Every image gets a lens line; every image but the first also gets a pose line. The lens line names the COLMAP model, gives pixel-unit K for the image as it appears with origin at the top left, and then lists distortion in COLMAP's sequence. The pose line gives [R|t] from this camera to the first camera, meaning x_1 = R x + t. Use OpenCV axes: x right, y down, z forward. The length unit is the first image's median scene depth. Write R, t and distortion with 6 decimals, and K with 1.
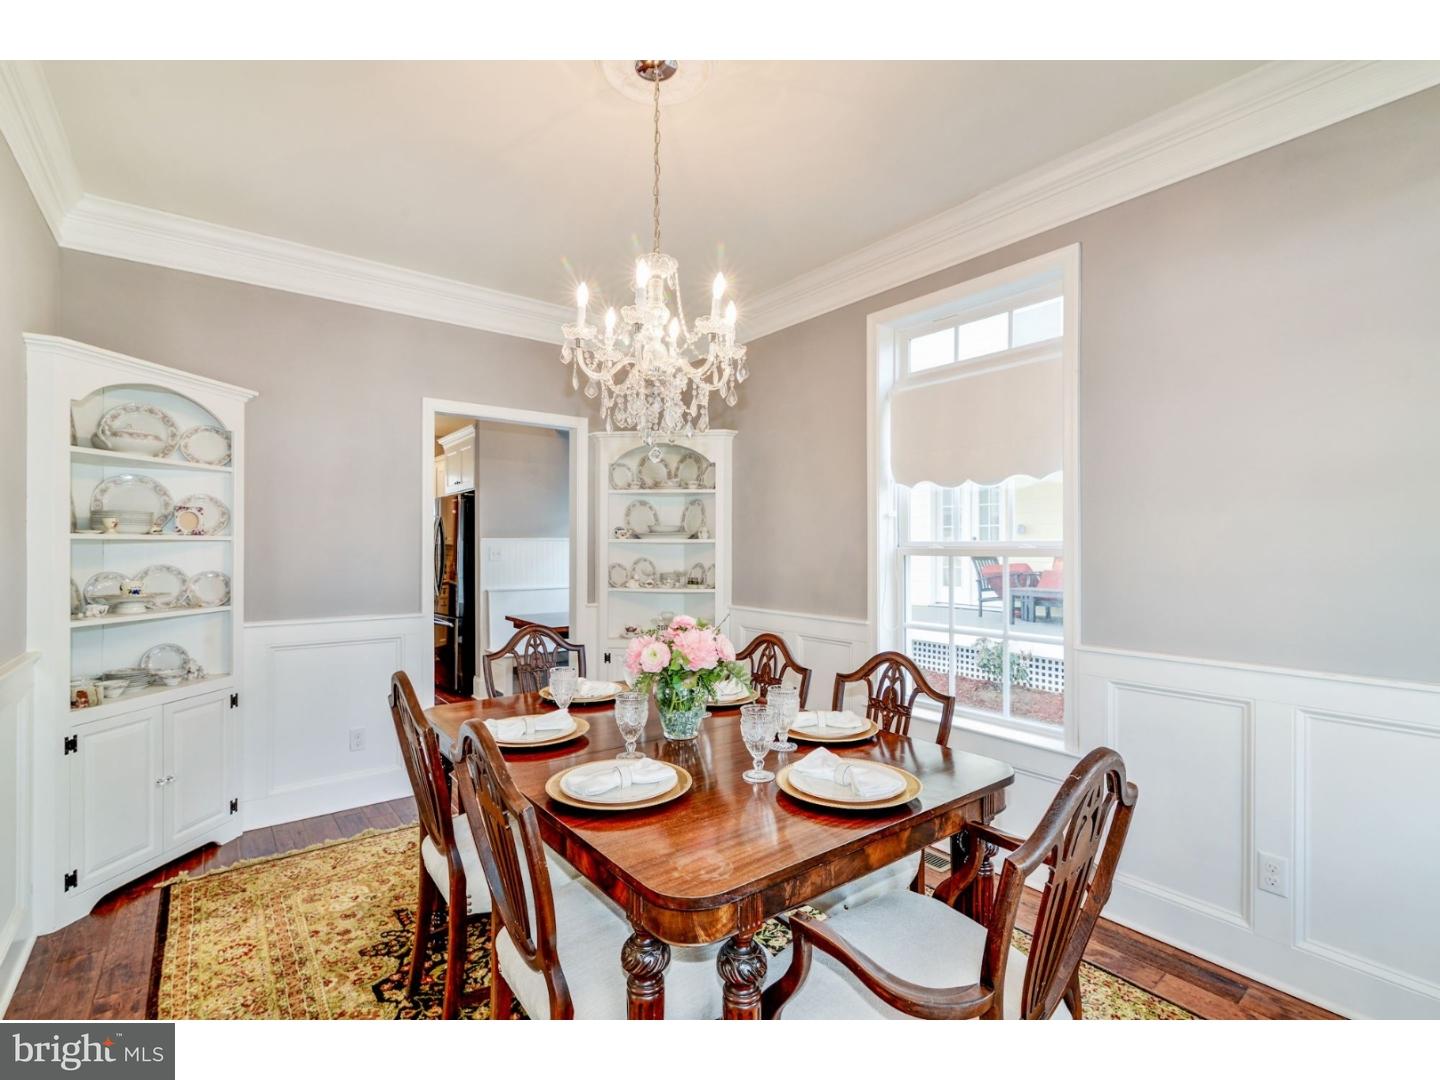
lens RADIAL K [[674.2, 0, 711.1], [0, 674.2, 543.7], [0, 0, 1]] dist [-0.005612, 0.002760]
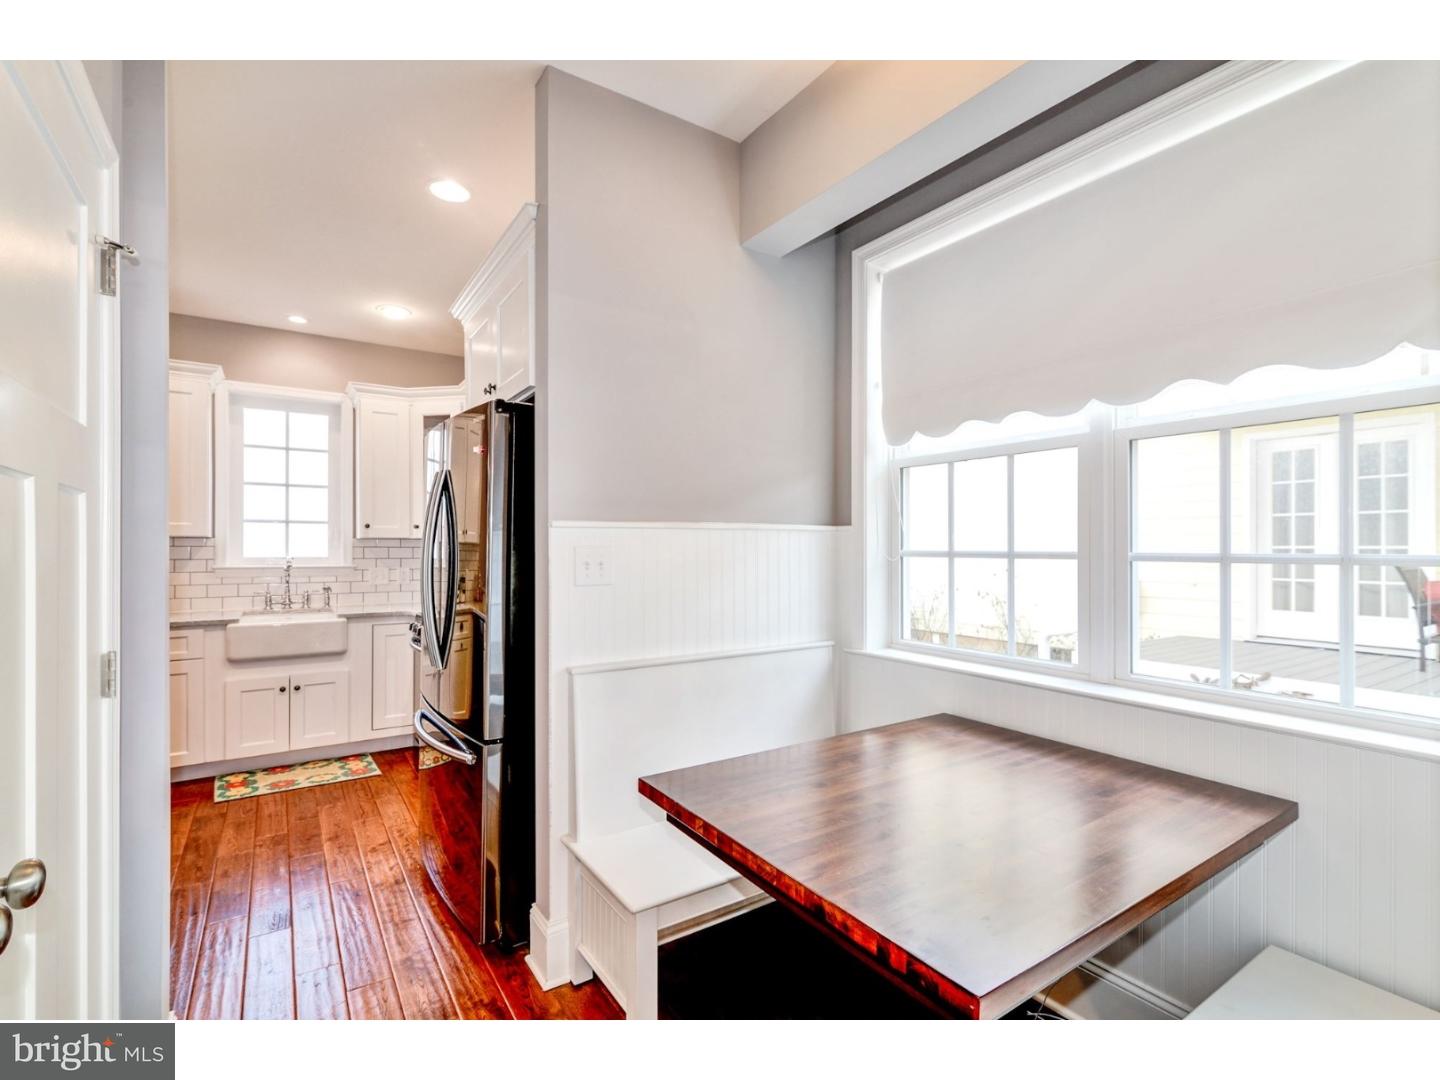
lens RADIAL K [[674.2, 0, 733.8], [0, 674.2, 541.0], [0, 0, 1]] dist [-0.005612, 0.002760]
pose [[0.999980, -0.000755, -0.006278, -0.230822], [0.000734, 0.999994, -0.003265, 0.002502], [0.006281, 0.003260, 0.999975, 0.609106]]
